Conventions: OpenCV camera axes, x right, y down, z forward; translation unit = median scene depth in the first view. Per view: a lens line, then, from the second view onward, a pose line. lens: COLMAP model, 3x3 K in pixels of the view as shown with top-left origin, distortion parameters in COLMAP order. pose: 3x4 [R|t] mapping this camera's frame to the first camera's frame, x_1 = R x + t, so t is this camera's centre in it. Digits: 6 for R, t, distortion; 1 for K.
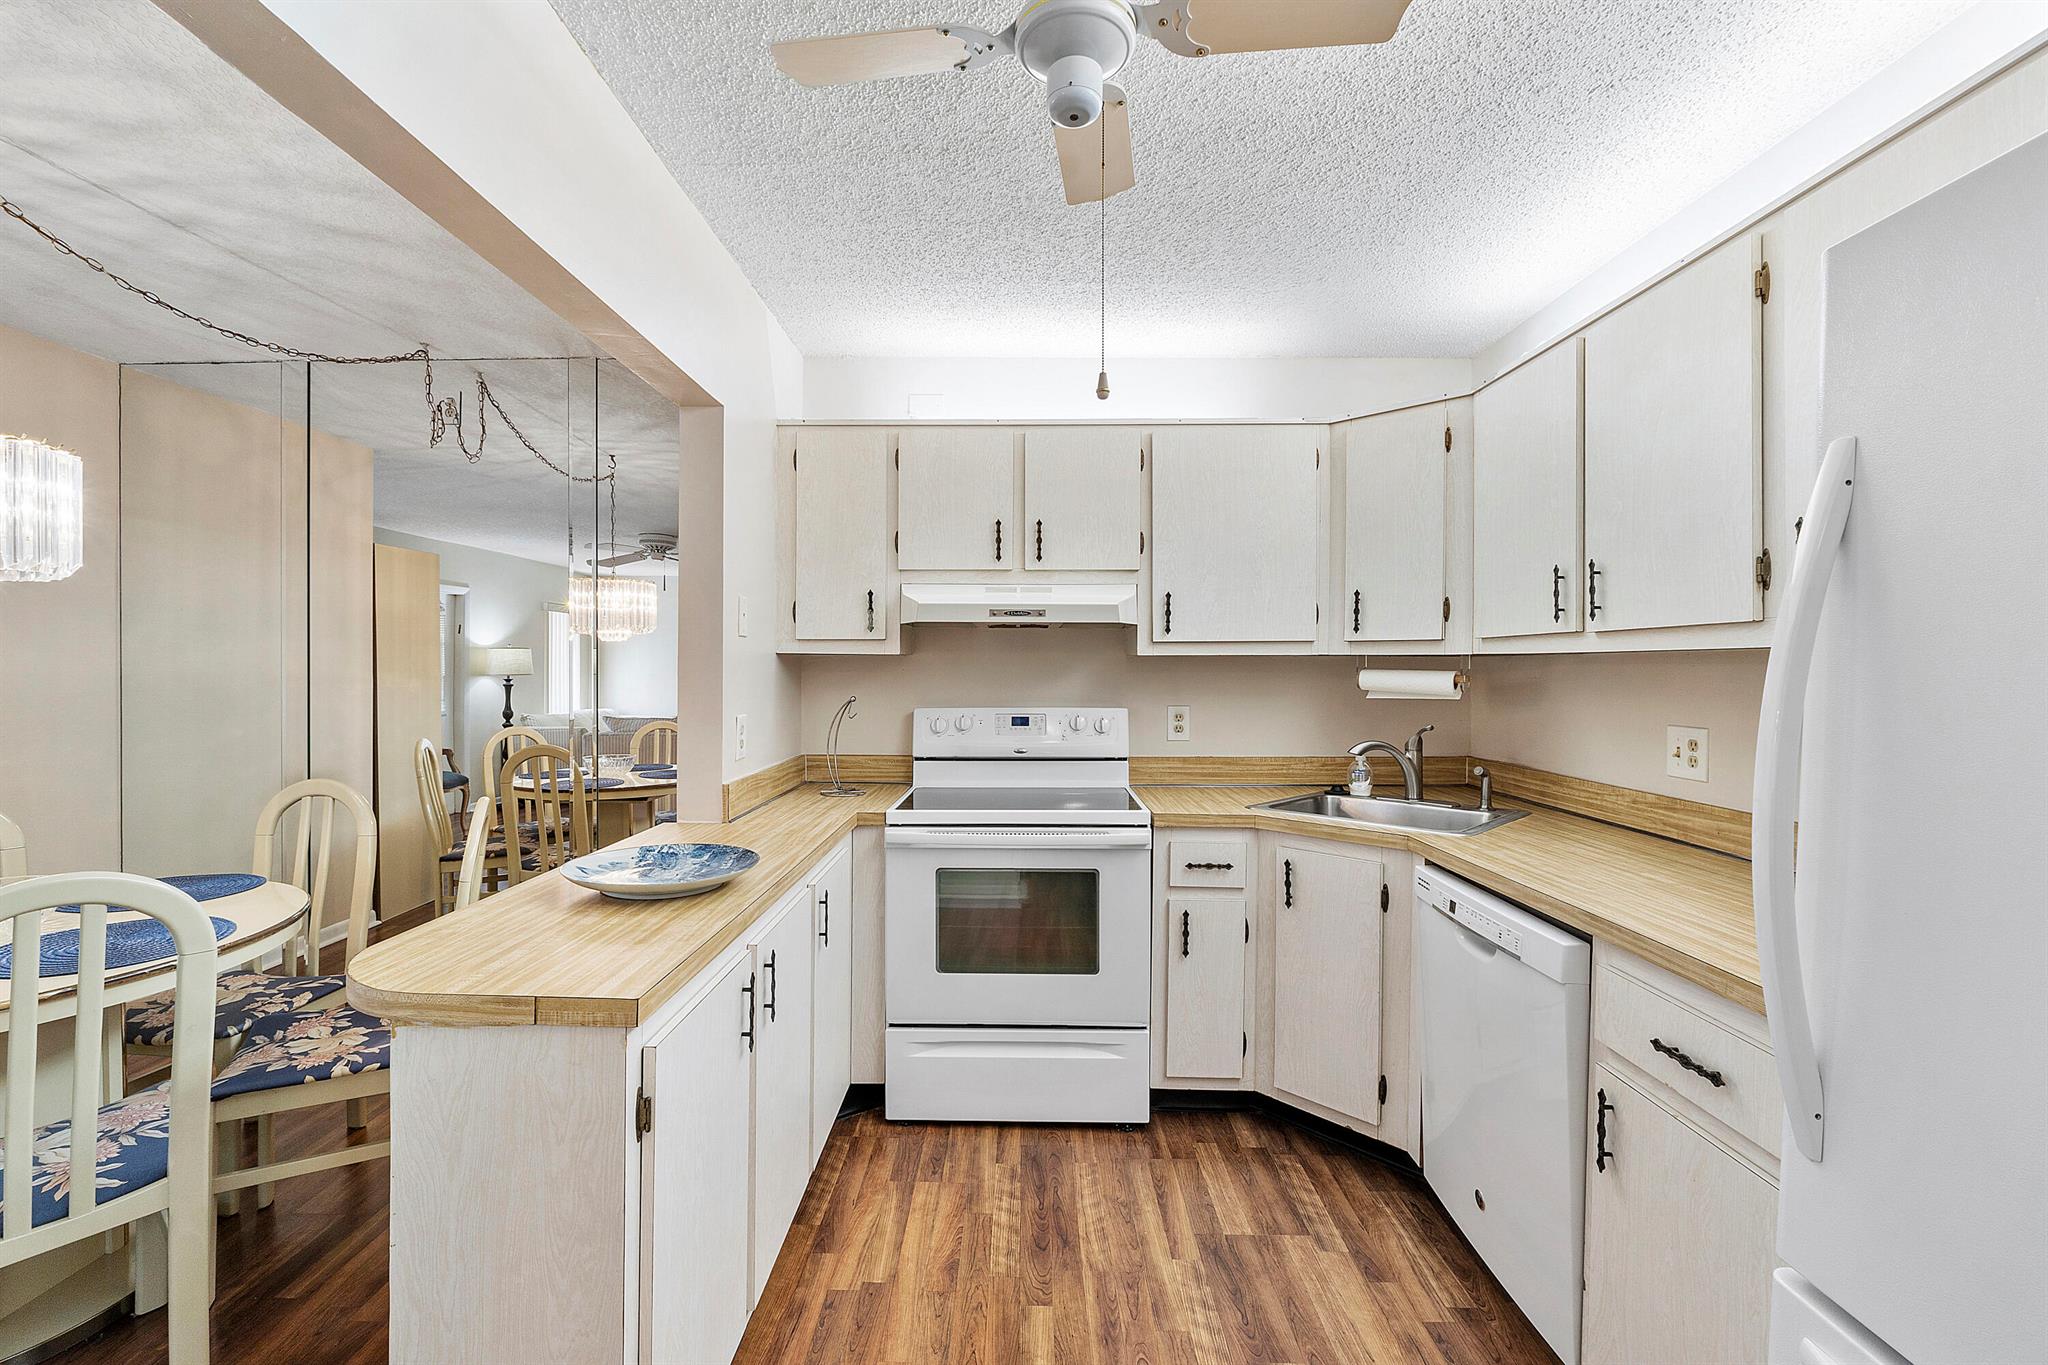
lens RADIAL K [[857.7, 0, 1009.0], [0, 857.7, 669.5], [0, 0, 1]] dist [-0.012151, -0.000055]
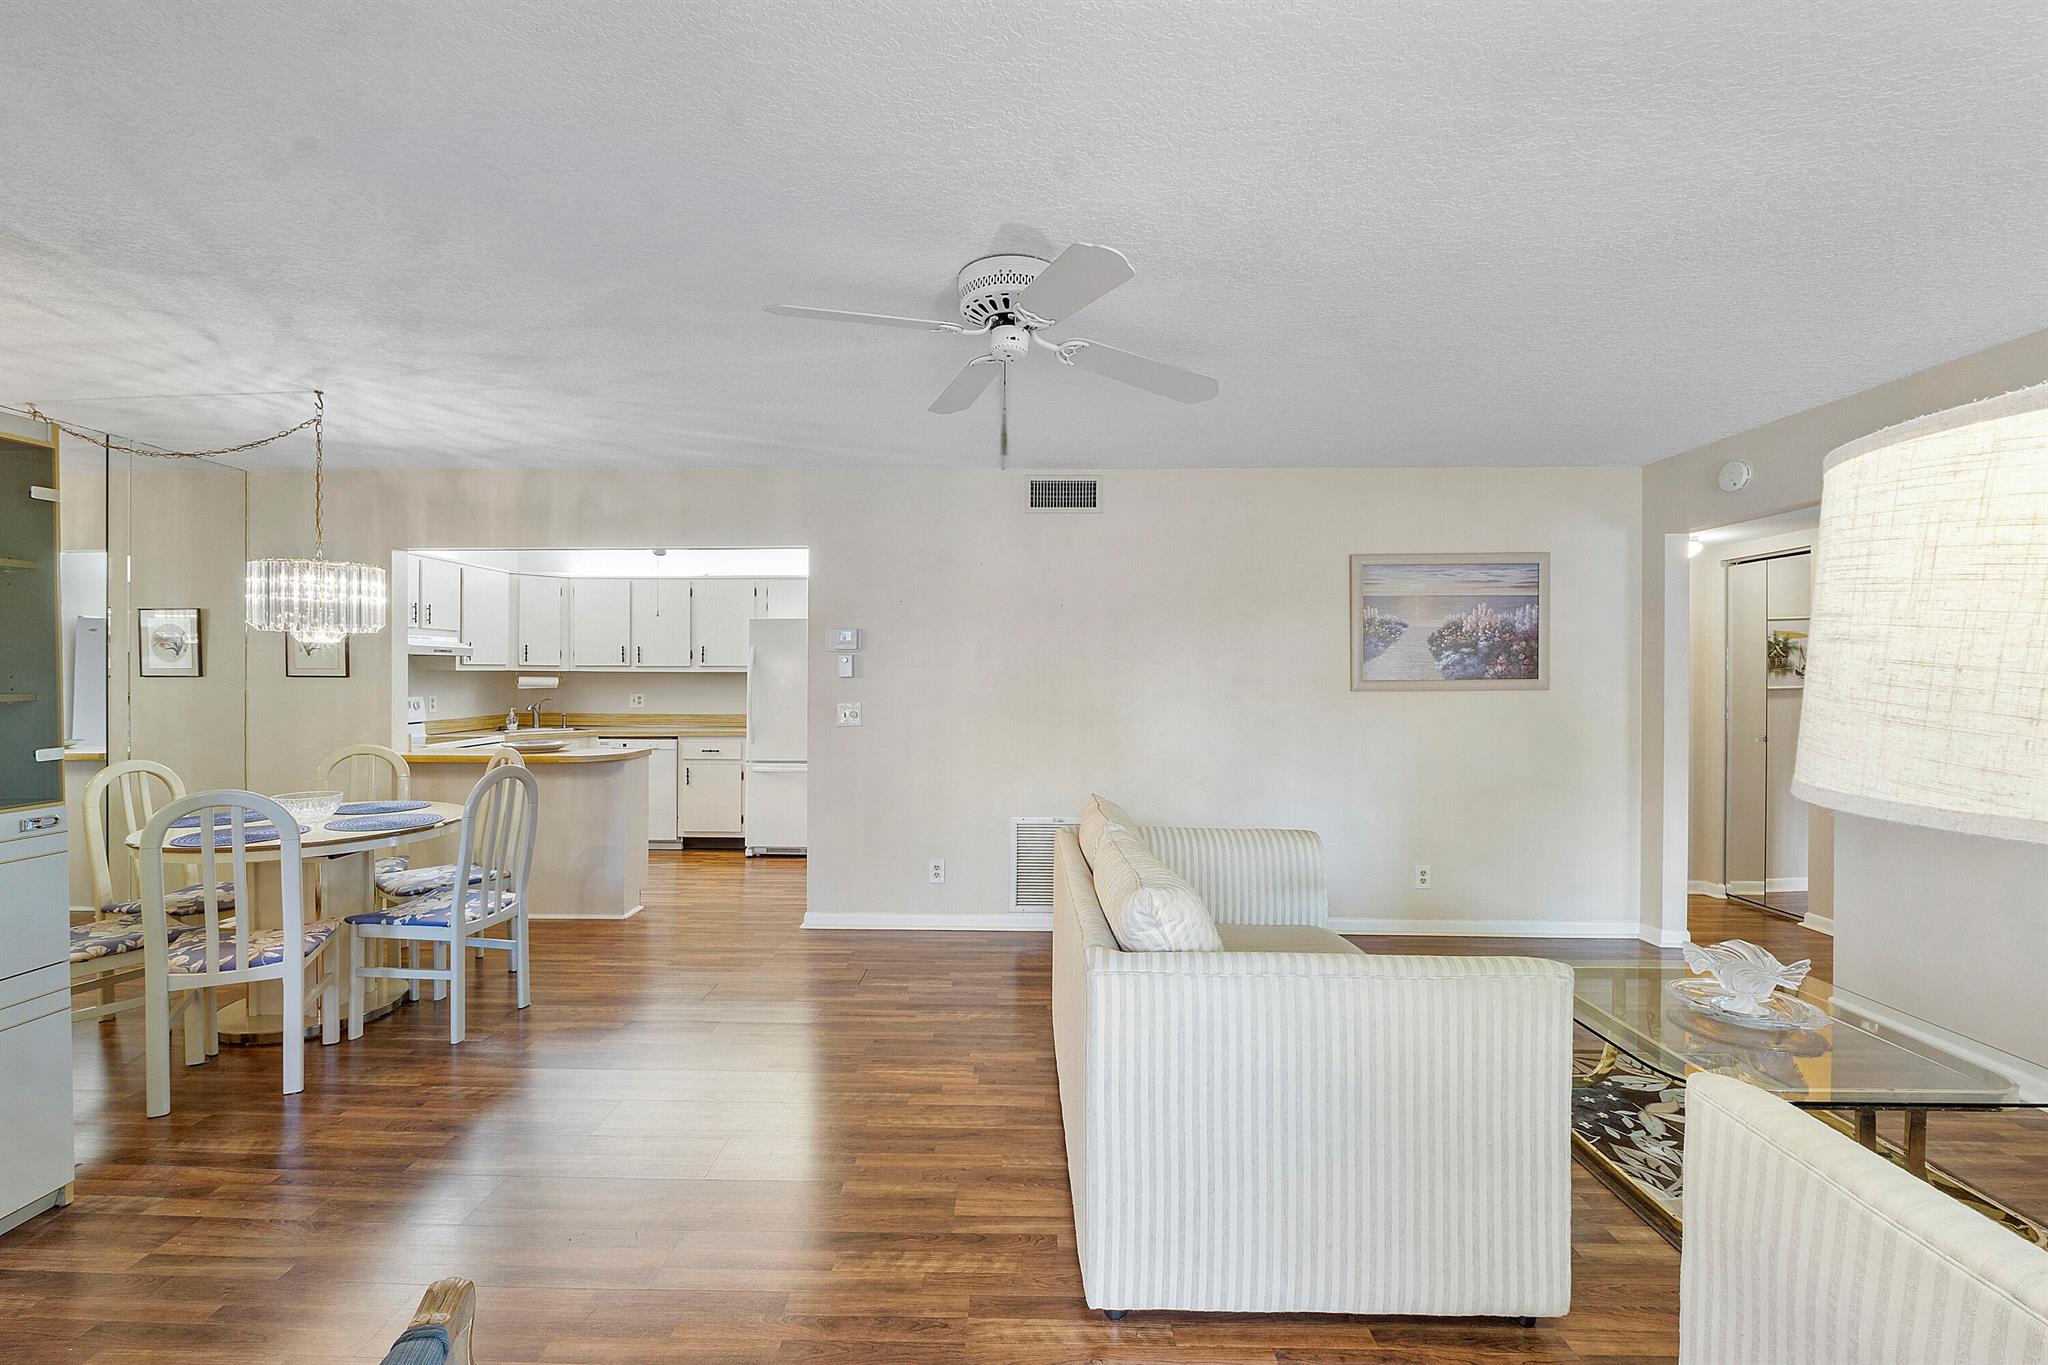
lens RADIAL K [[857.7, 0, 1009.0], [0, 857.7, 669.5], [0, 0, 1]] dist [-0.012151, -0.000055]
pose [[0.000558, 0.003581, 0.999993, -2.156586], [-0.001989, 0.999992, -0.003580, -0.014885], [-0.999998, -0.001987, 0.000565, -0.416702]]
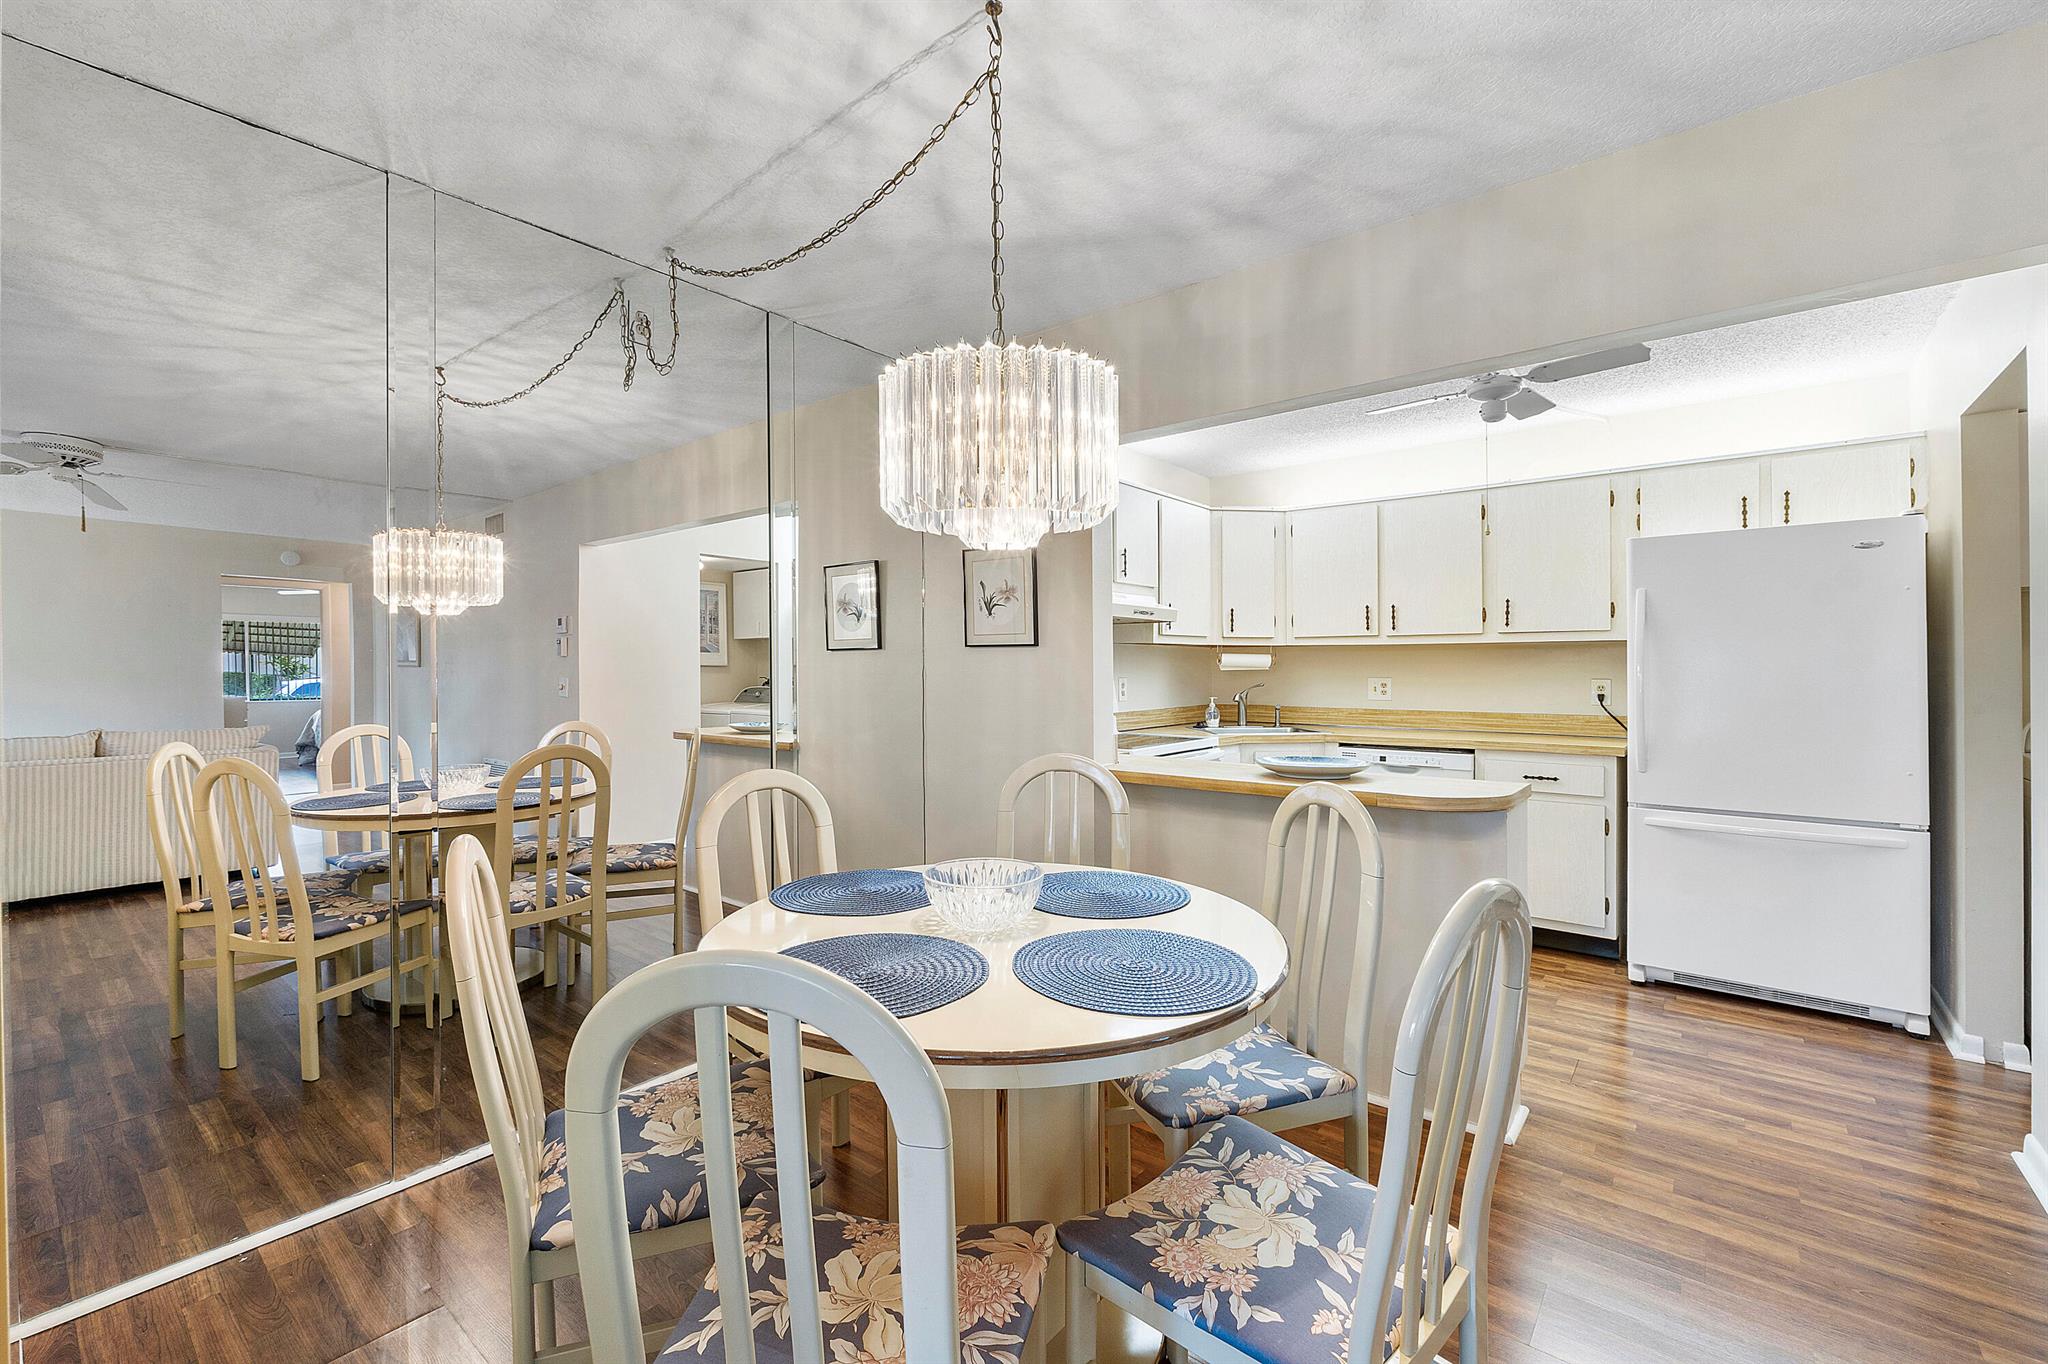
lens RADIAL K [[857.7, 0, 1009.0], [0, 857.7, 669.0], [0, 0, 1]] dist [-0.012151, -0.000055]
pose [[0.625278, -0.004241, 0.780391, -1.313660], [0.004335, 0.999989, 0.001960, 0.027975], [-0.780390, 0.002158, 0.625289, 0.265584]]
